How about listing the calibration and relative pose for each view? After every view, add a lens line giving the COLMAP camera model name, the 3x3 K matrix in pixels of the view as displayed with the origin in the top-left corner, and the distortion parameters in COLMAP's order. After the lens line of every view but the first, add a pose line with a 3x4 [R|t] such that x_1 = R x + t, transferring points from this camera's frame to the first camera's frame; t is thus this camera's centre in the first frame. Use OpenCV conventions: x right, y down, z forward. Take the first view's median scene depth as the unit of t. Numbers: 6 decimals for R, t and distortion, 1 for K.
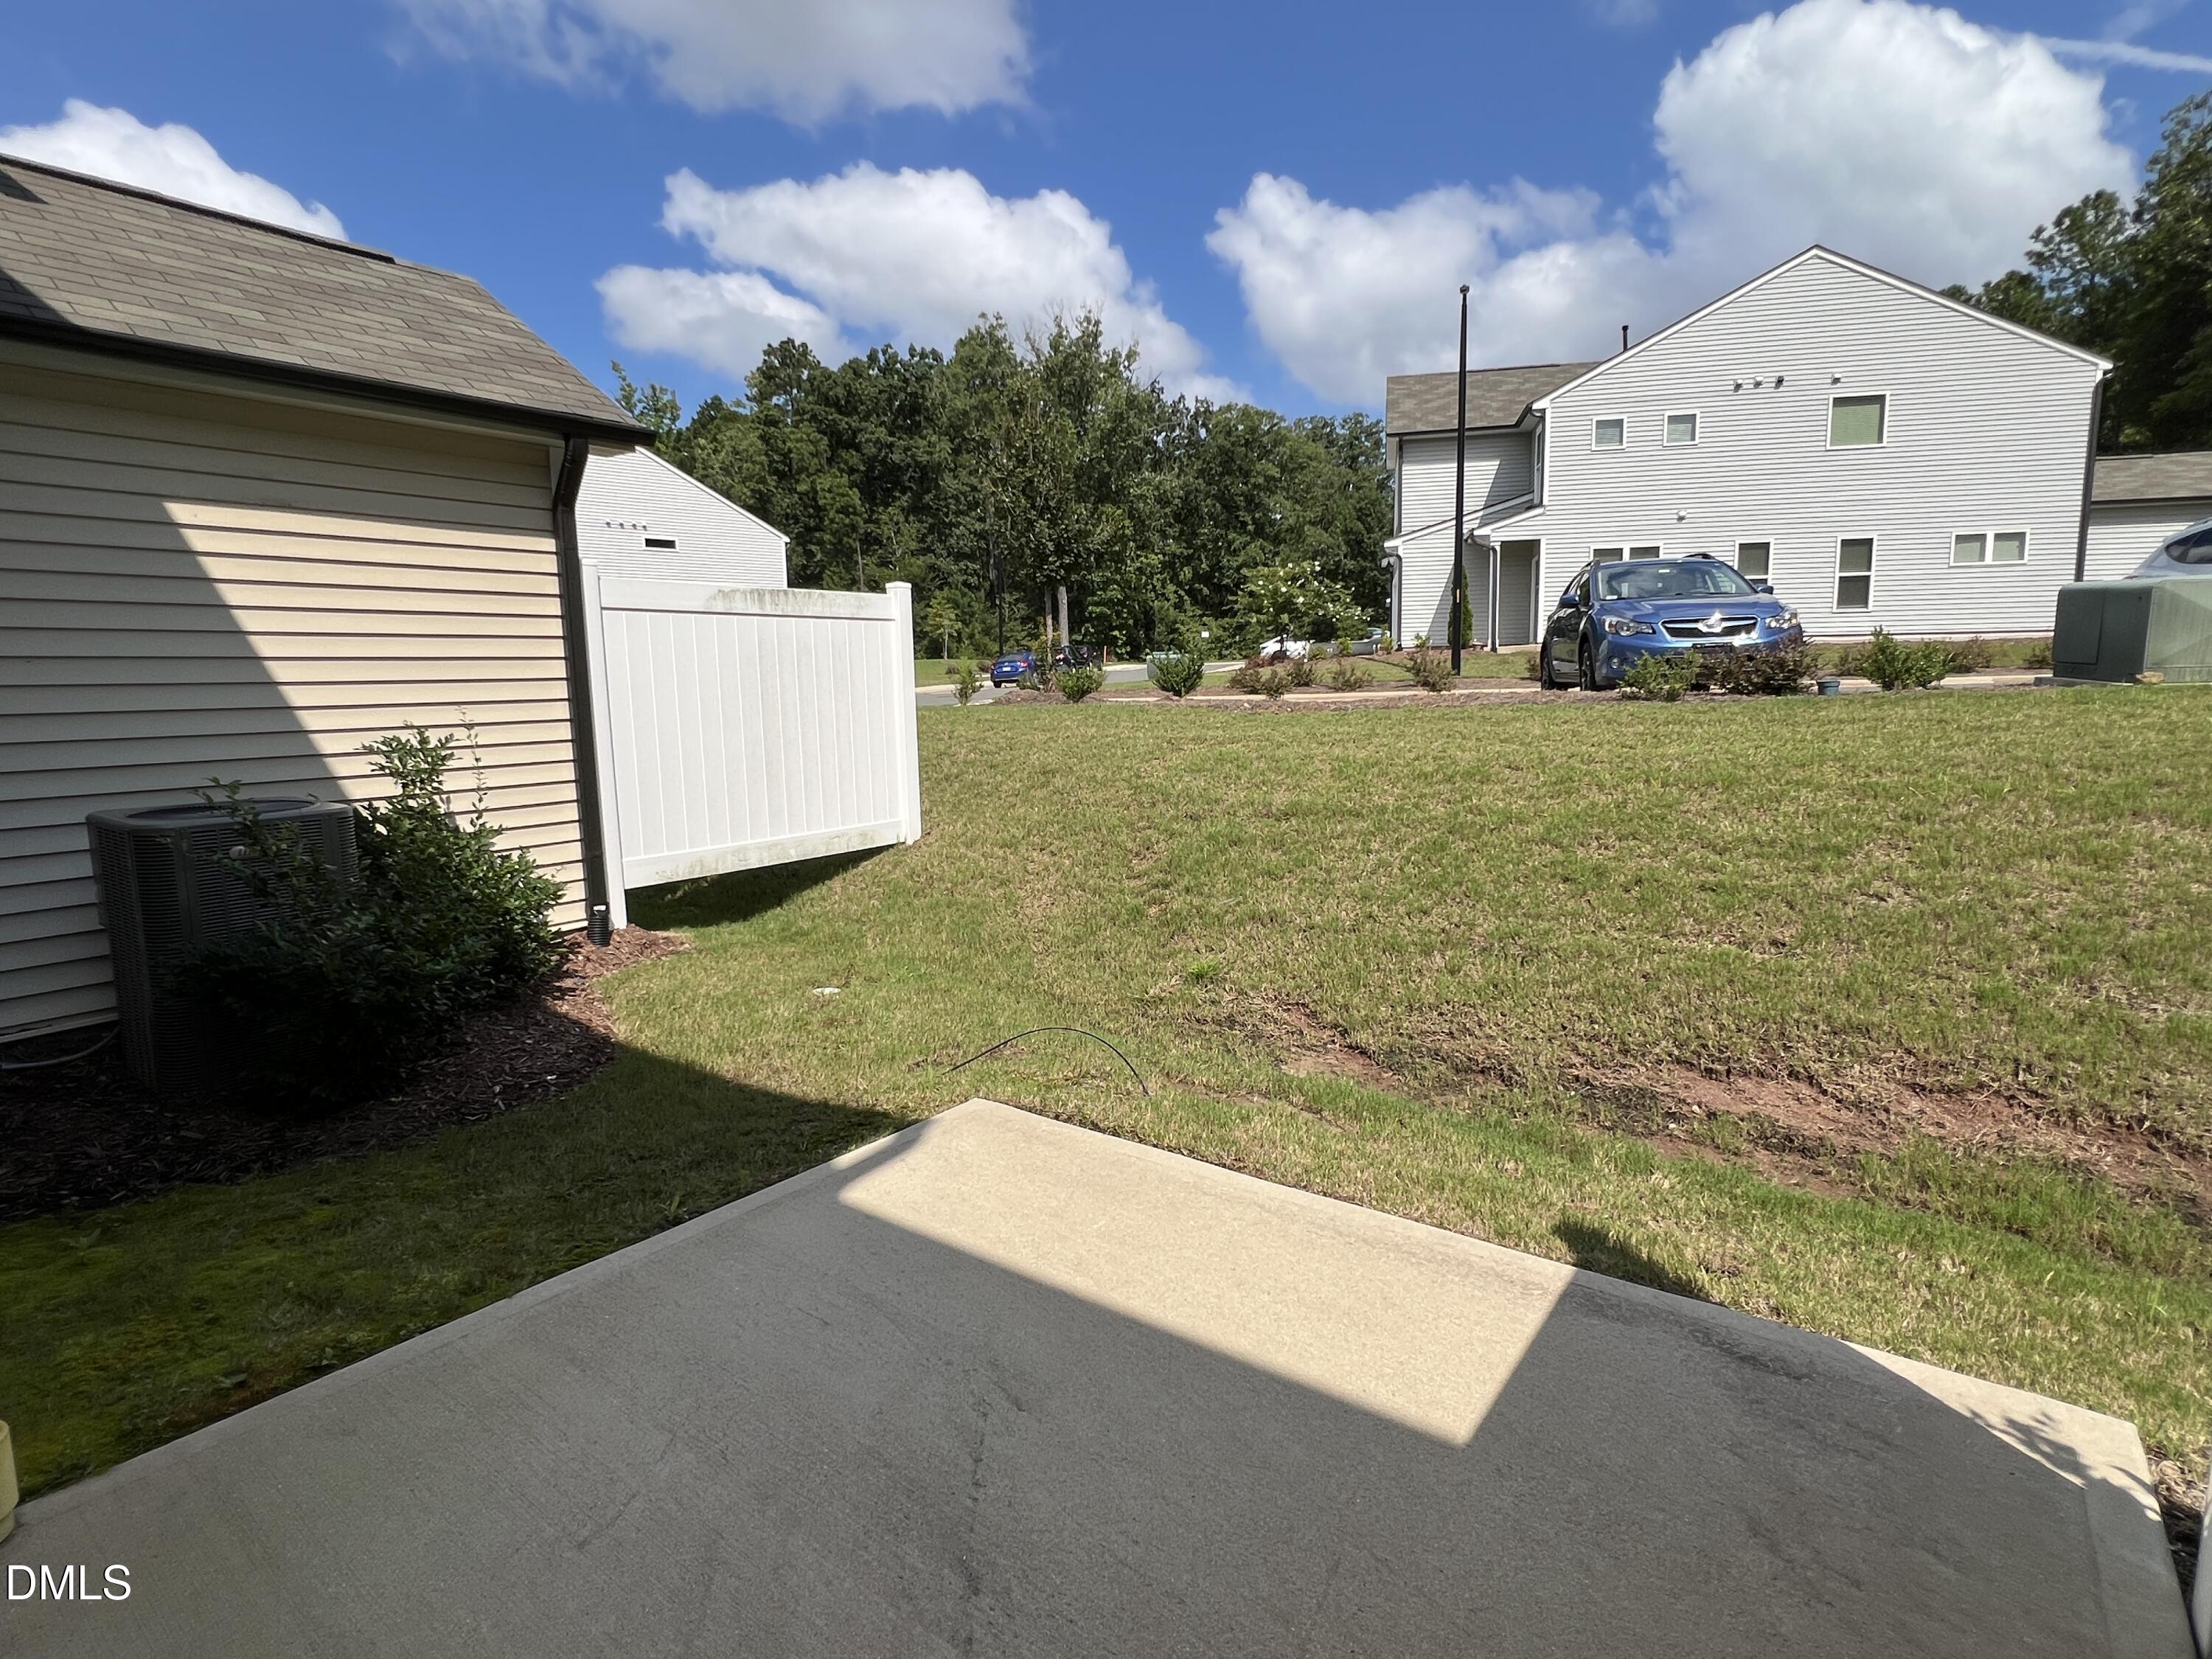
lens RADIAL K [[1099.4, 0, 1108.6], [0, 1099.4, 833.7], [0, 0, 1]] dist [-0.009593, -0.000252]
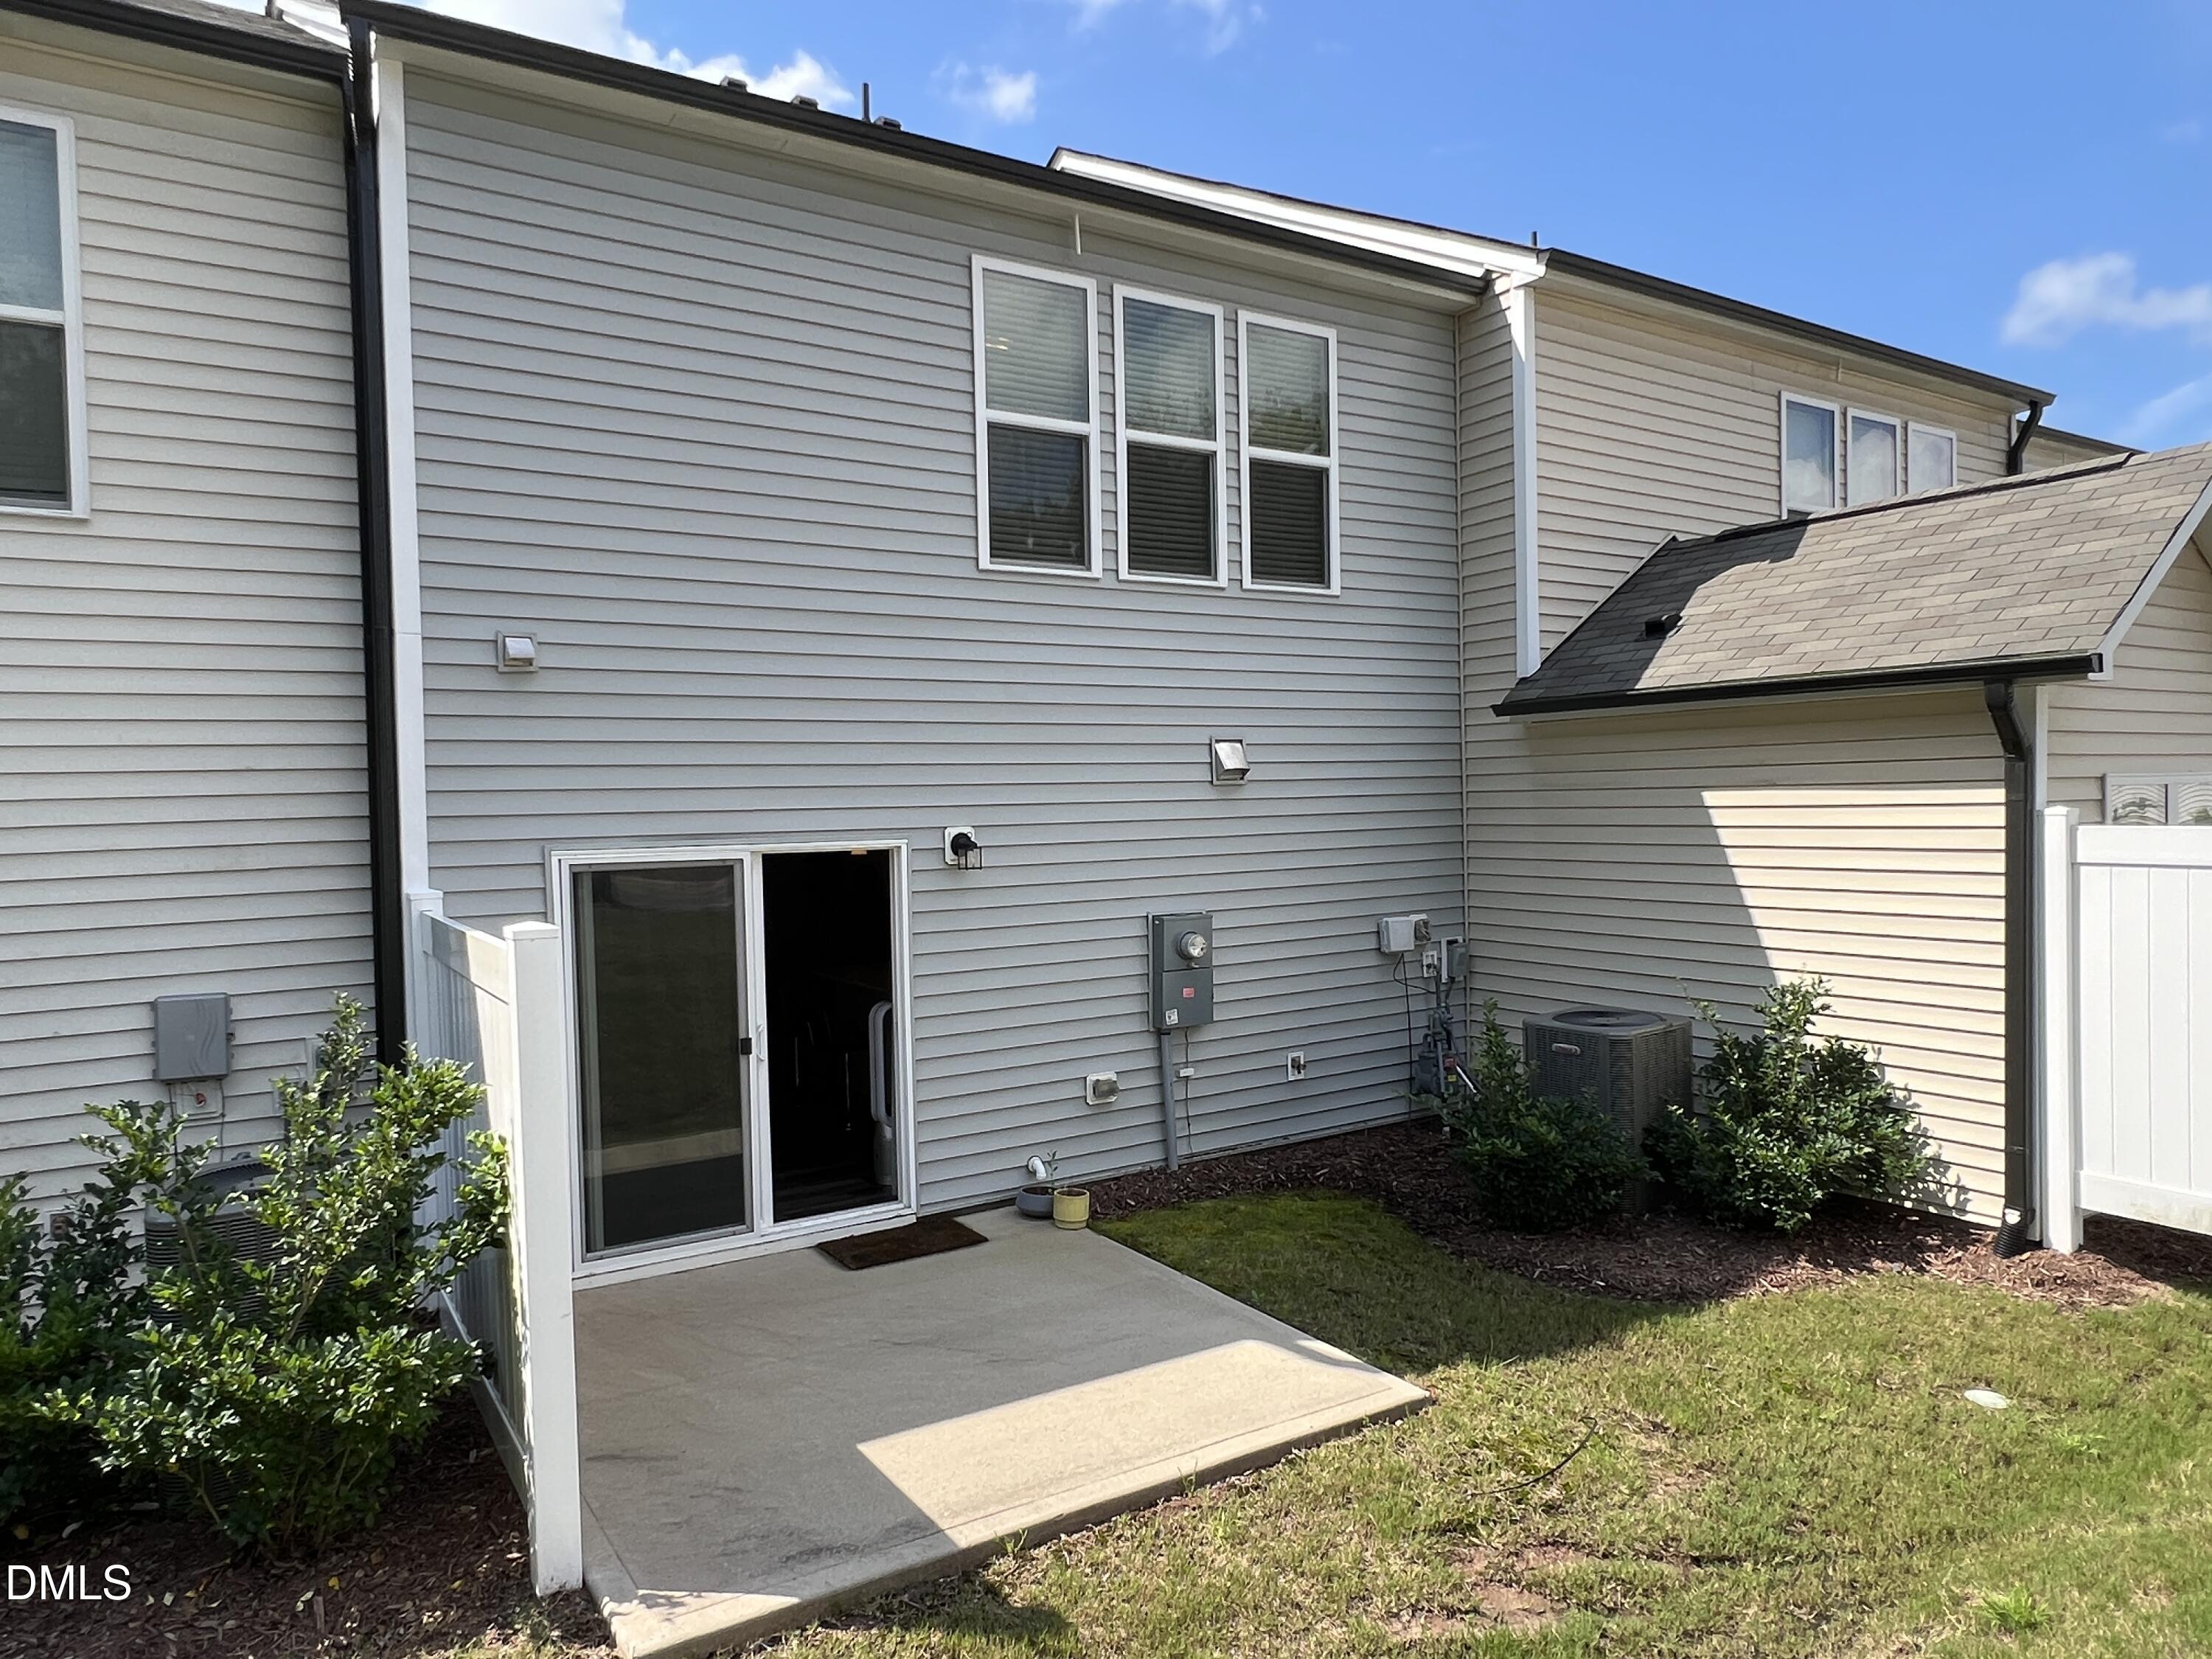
lens RADIAL K [[1390.5, 0, 1106.0], [0, 1390.5, 829.5], [0, 0, 1]] dist [-0.000368, -0.000160]
pose [[-0.343591, 0.046942, -0.937946, 1.021091], [-0.098936, 0.991383, 0.085859, -0.328310], [0.933894, 0.122297, -0.335985, 0.881773]]
